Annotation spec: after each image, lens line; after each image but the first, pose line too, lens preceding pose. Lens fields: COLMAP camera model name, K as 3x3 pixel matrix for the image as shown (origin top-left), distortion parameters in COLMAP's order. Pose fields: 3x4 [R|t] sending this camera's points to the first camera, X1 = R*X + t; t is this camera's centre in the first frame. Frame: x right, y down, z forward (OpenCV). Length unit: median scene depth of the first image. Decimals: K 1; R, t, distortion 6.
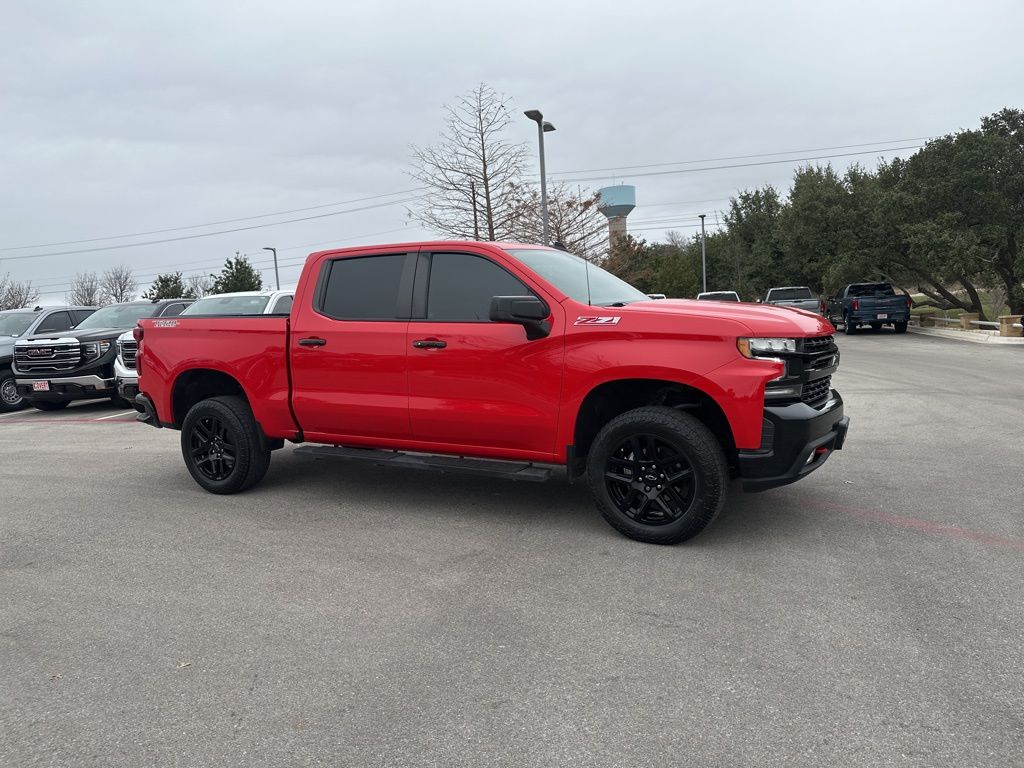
lens RADIAL K [[705.4, 0, 512.0], [0, 705.4, 384.0], [0, 0, 1]] dist [0.092072, -0.128805]
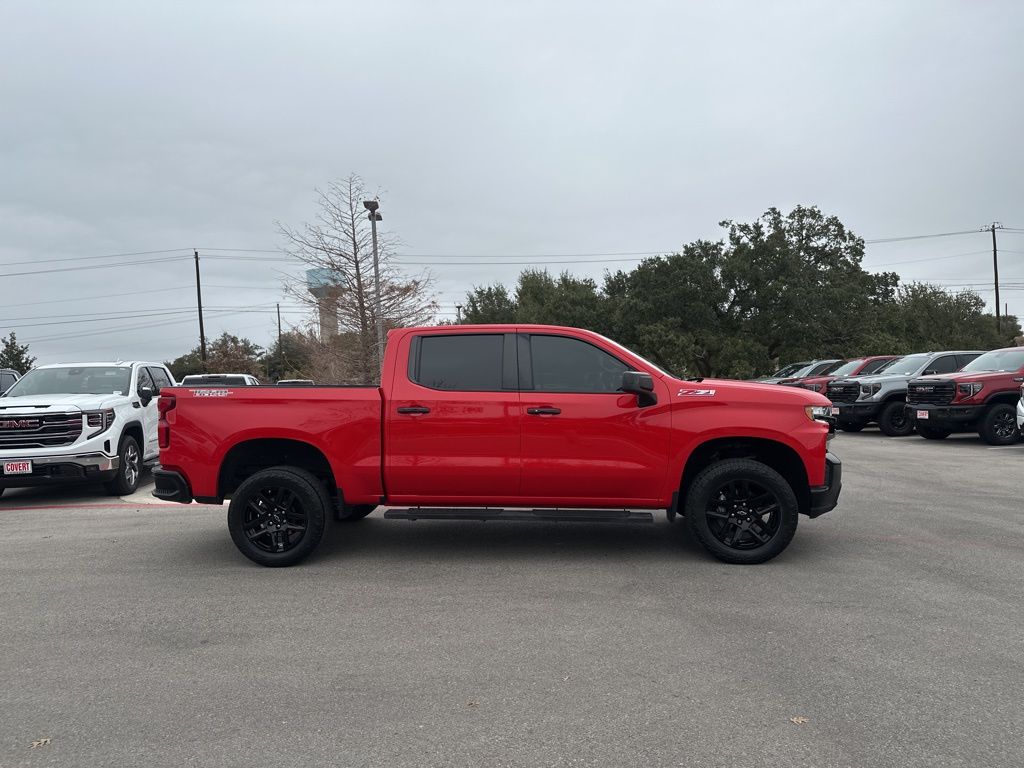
lens RADIAL K [[705.4, 0, 512.0], [0, 705.4, 384.0], [0, 0, 1]] dist [0.092072, -0.128805]
pose [[0.917916, 0.020058, 0.396268, -0.522482], [0.025811, 0.993587, -0.110081, 0.021585], [-0.395935, 0.111273, 0.911512, -0.042041]]
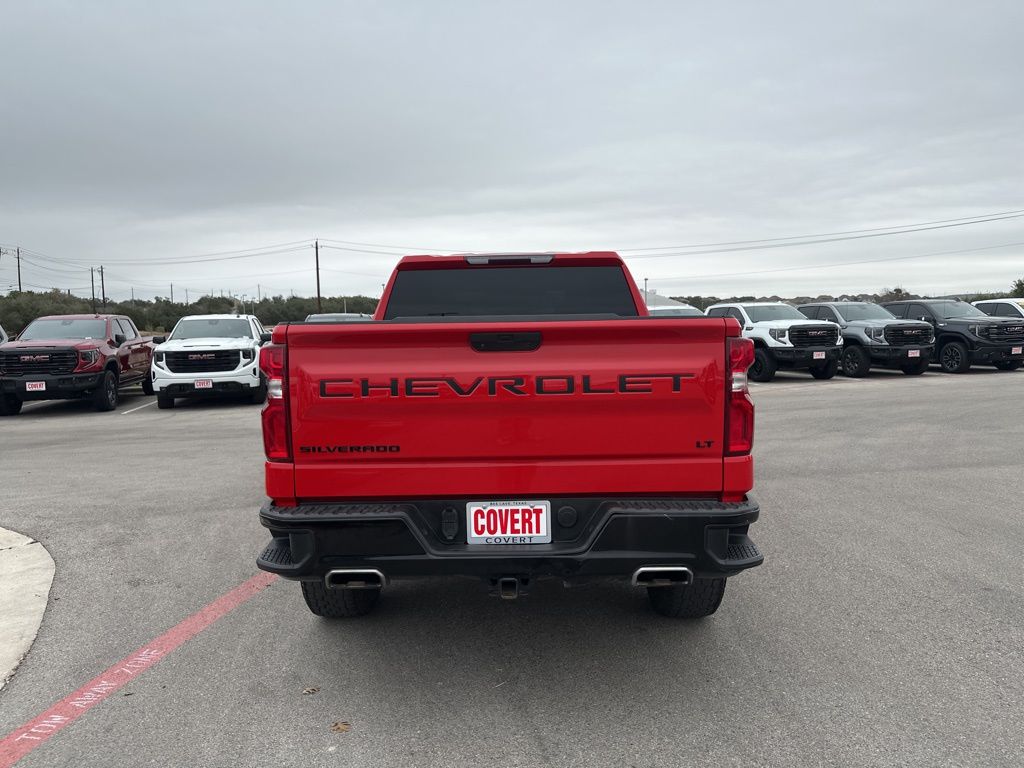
lens RADIAL K [[705.4, 0, 512.0], [0, 705.4, 384.0], [0, 0, 1]] dist [0.092072, -0.128805]
pose [[-0.440570, -0.014353, 0.897603, -0.920473], [0.128990, 0.988485, 0.079118, -0.111523], [-0.888403, 0.150639, -0.433646, 1.424905]]
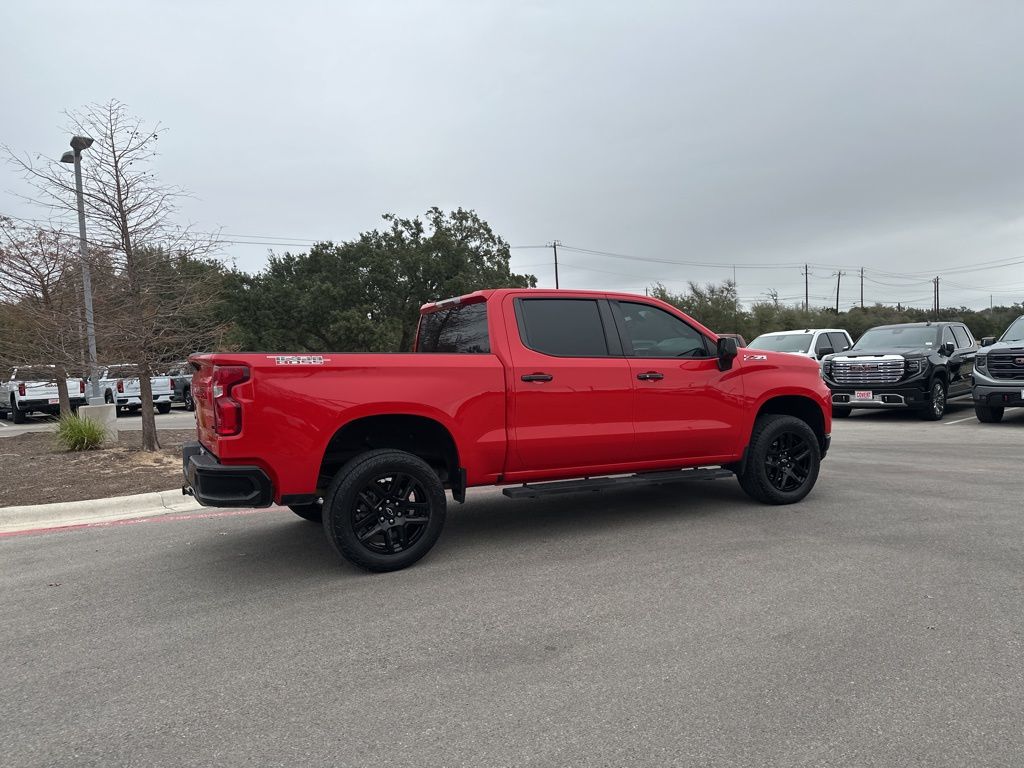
lens RADIAL K [[703.0, 0, 512.0], [0, 703.0, 374.0], [0, 0, 1]] dist [0.092508, -0.137250]
pose [[0.568609, 0.012098, 0.822519, -1.020488], [0.092781, 0.992568, -0.078739, 0.009246], [-0.817359, 0.121086, 0.563261, 0.429863]]
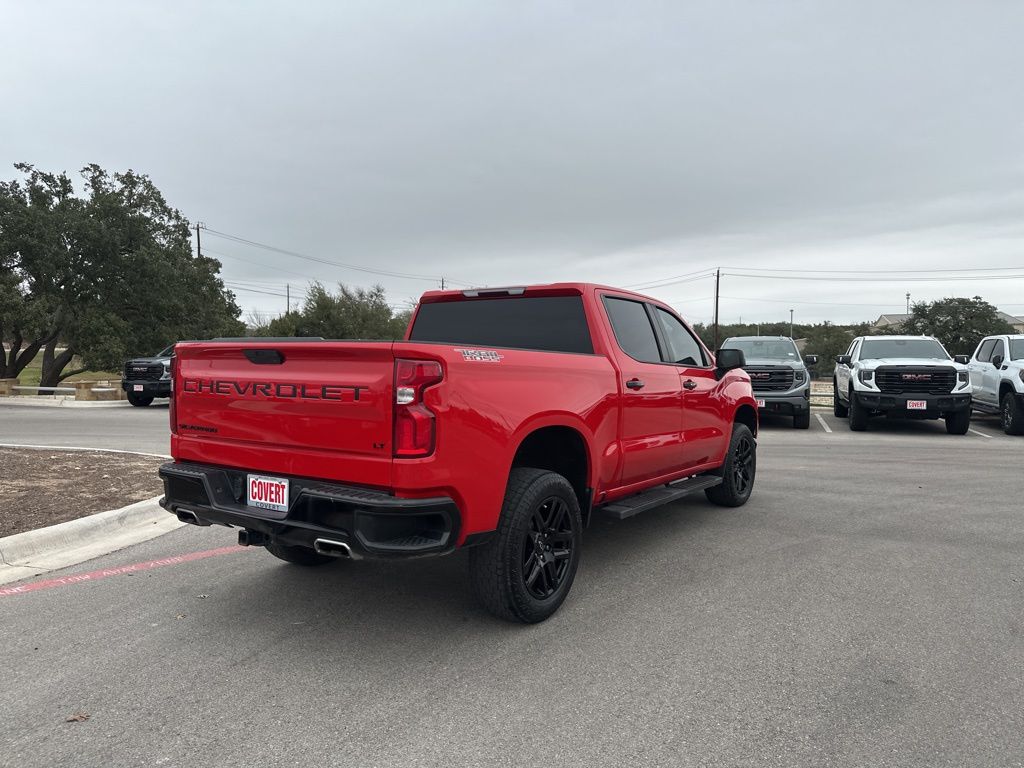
lens RADIAL K [[703.0, 0, 512.0], [0, 703.0, 374.0], [0, 0, 1]] dist [0.092508, -0.137250]
pose [[0.101001, 0.025514, 0.994559, -1.095967], [0.087639, 0.995557, -0.034439, -0.050807], [-0.991019, 0.090640, 0.098316, 0.974936]]
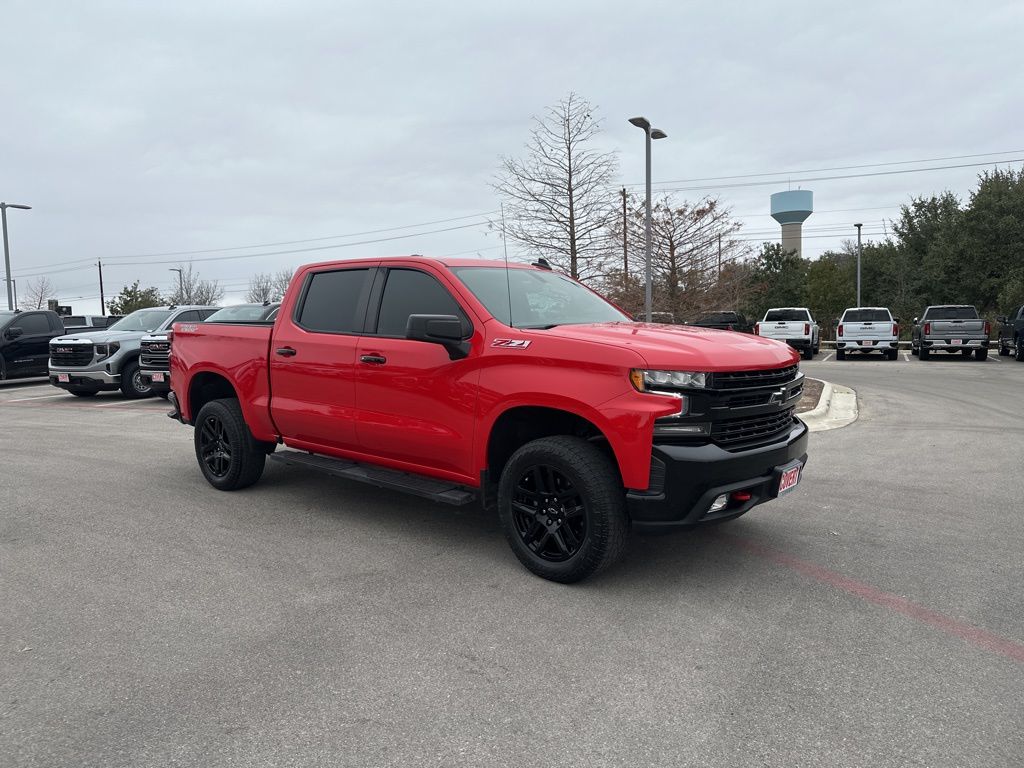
lens RADIAL K [[707.3, 0, 525.3], [0, 707.3, 389.2], [0, 0, 1]] dist [0.089898, -0.125543]
pose [[0.978912, 0.051329, -0.197728, 0.246585], [-0.051888, 0.998650, 0.002357, -0.022728], [0.197582, 0.007952, 0.980254, 0.042695]]
